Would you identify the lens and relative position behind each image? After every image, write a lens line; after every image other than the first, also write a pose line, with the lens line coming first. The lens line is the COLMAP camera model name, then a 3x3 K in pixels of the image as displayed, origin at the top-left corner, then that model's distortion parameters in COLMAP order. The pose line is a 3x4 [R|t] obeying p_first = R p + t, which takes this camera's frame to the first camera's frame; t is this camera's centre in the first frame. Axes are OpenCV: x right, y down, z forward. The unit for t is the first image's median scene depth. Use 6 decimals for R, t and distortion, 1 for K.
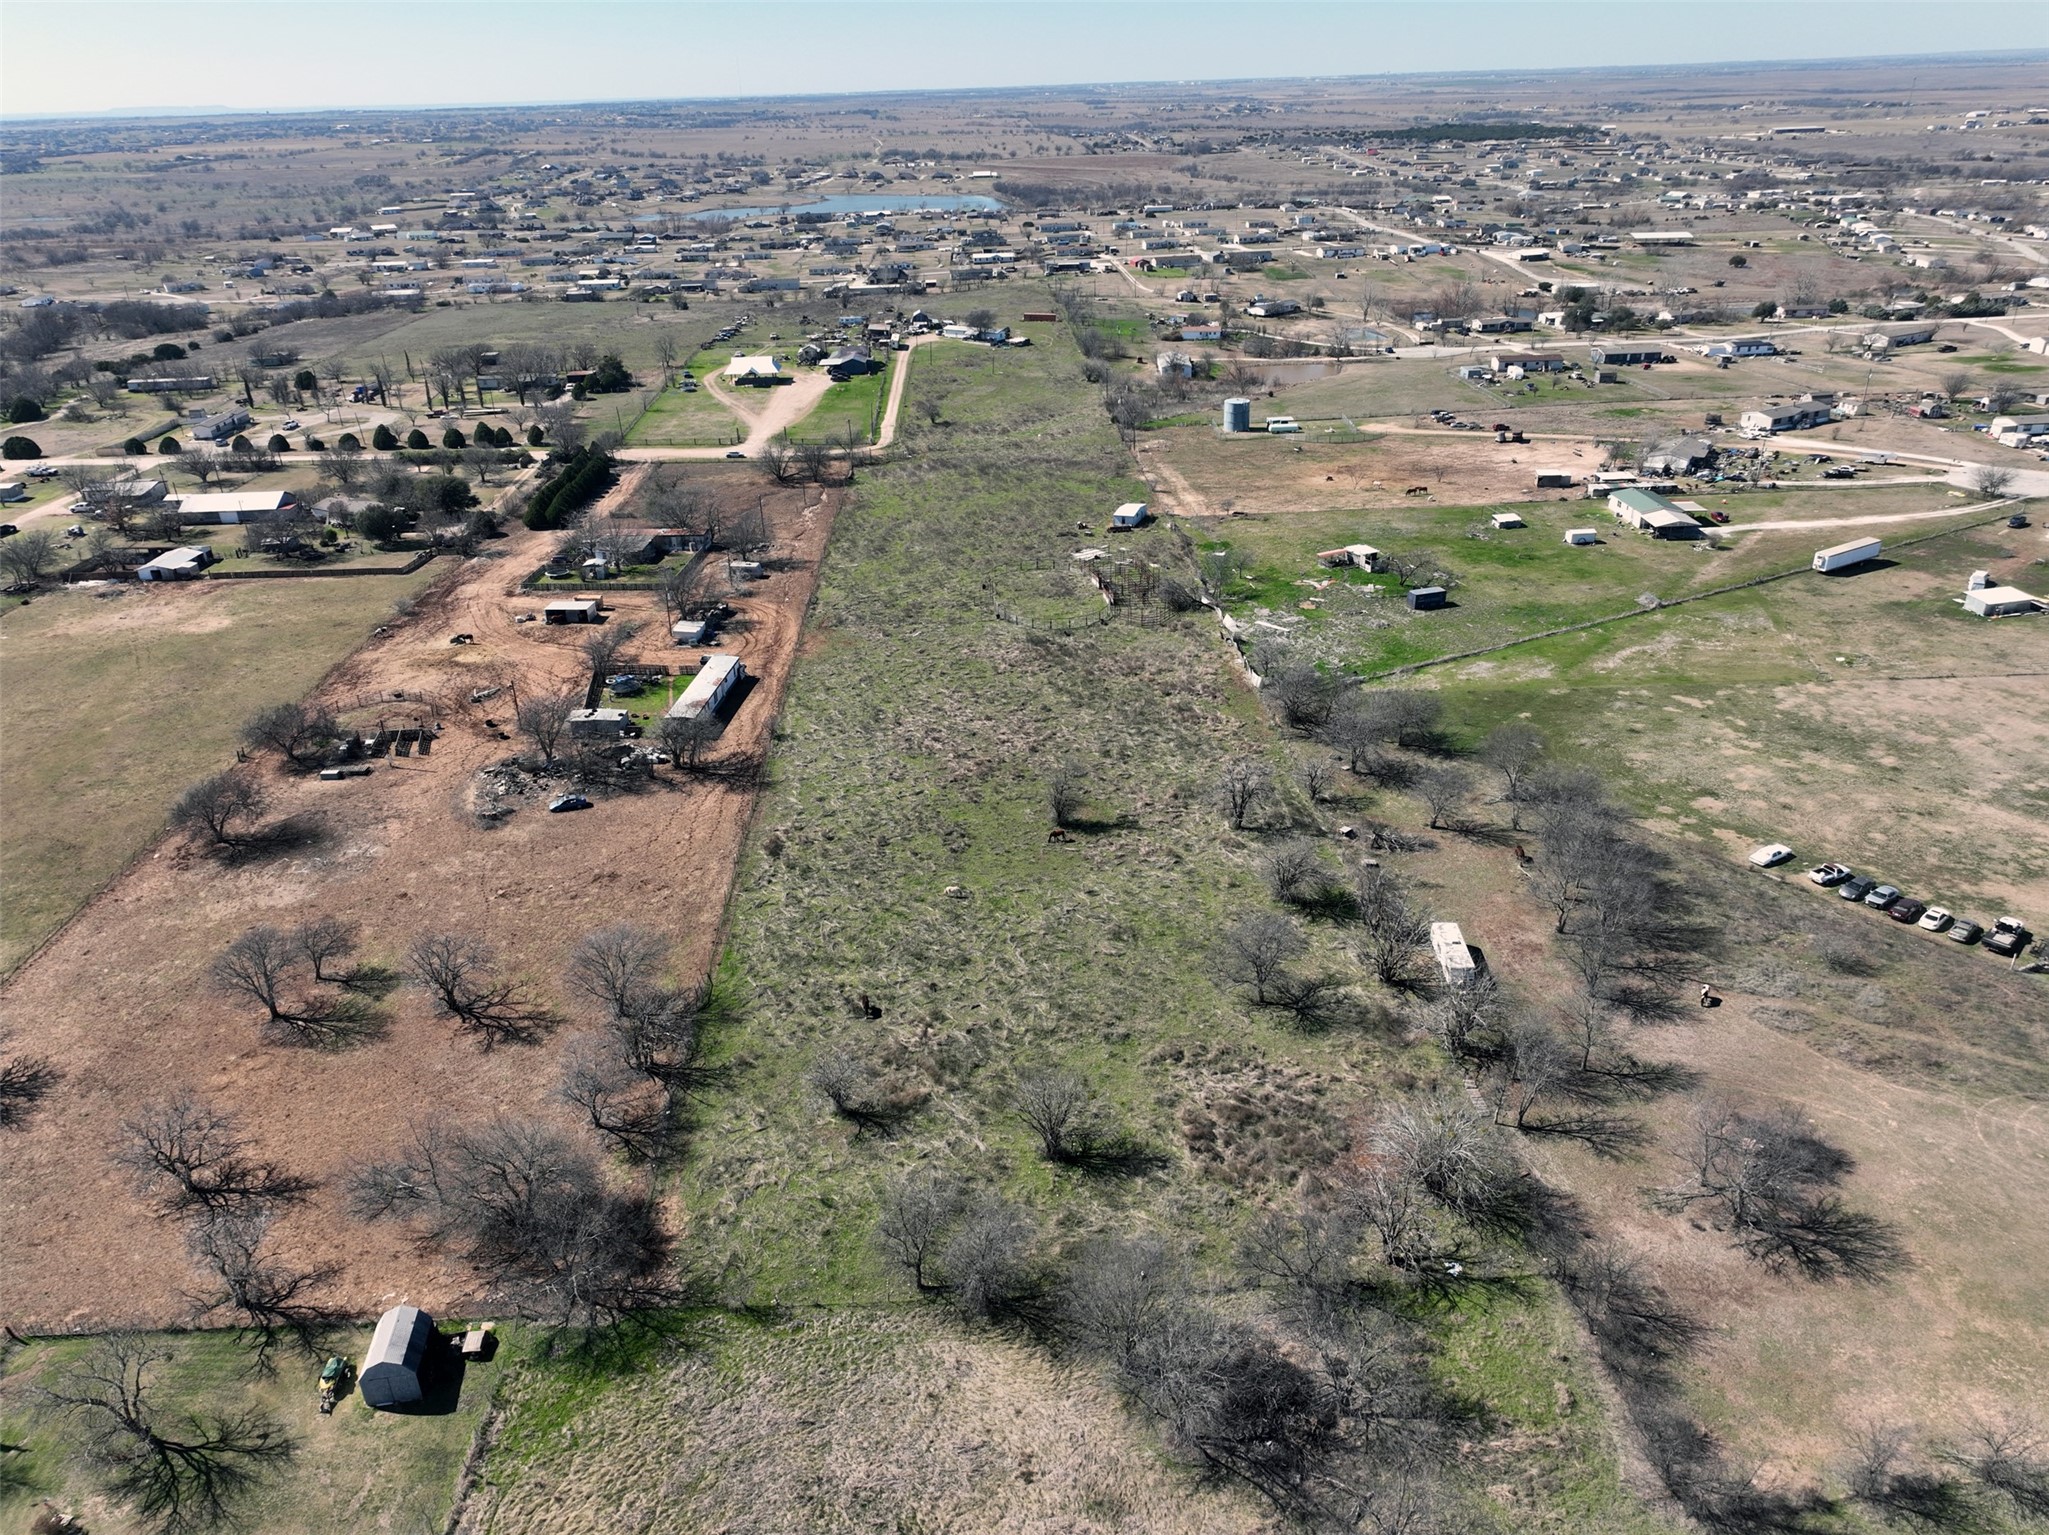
lens RADIAL K [[1430.5, 0, 1024.5], [0, 1430.5, 768.5], [0, 0, 1]] dist [0.004504, 0.012519]
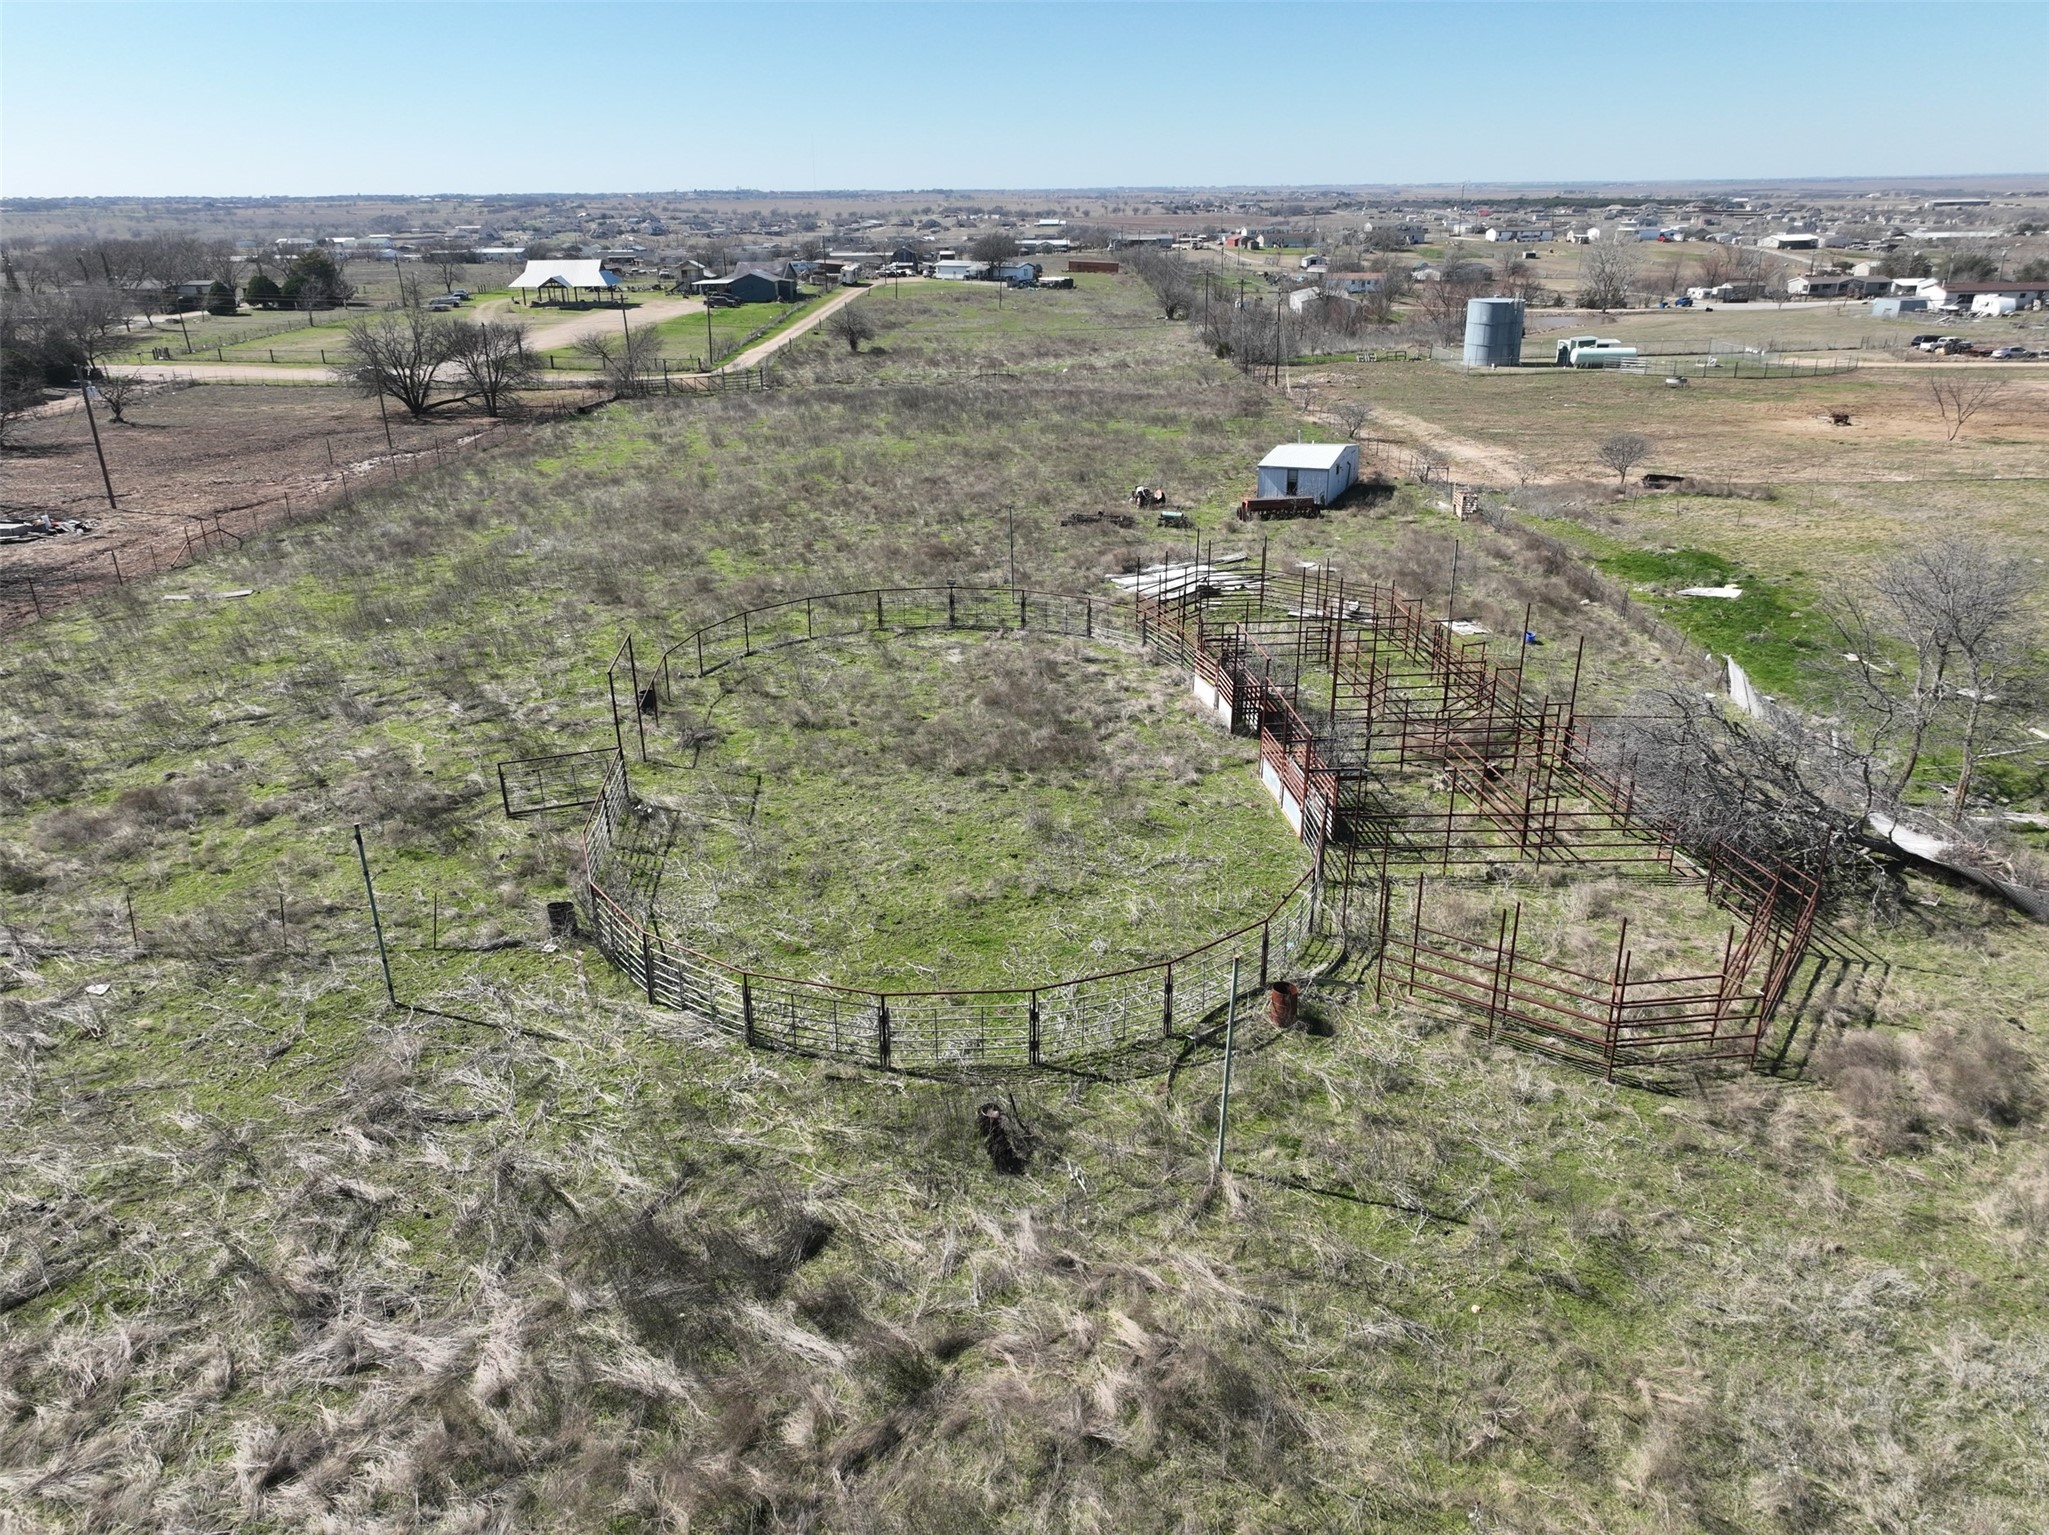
lens RADIAL K [[1430.5, 0, 1024.1], [0, 1430.5, 766.7], [0, 0, 1]] dist [0.004504, 0.012519]
pose [[0.998506, 0.032261, -0.044099, 0.028484], [-0.035032, 0.997361, -0.063584, -0.092503], [0.041931, 0.065034, 0.997002, 0.692811]]
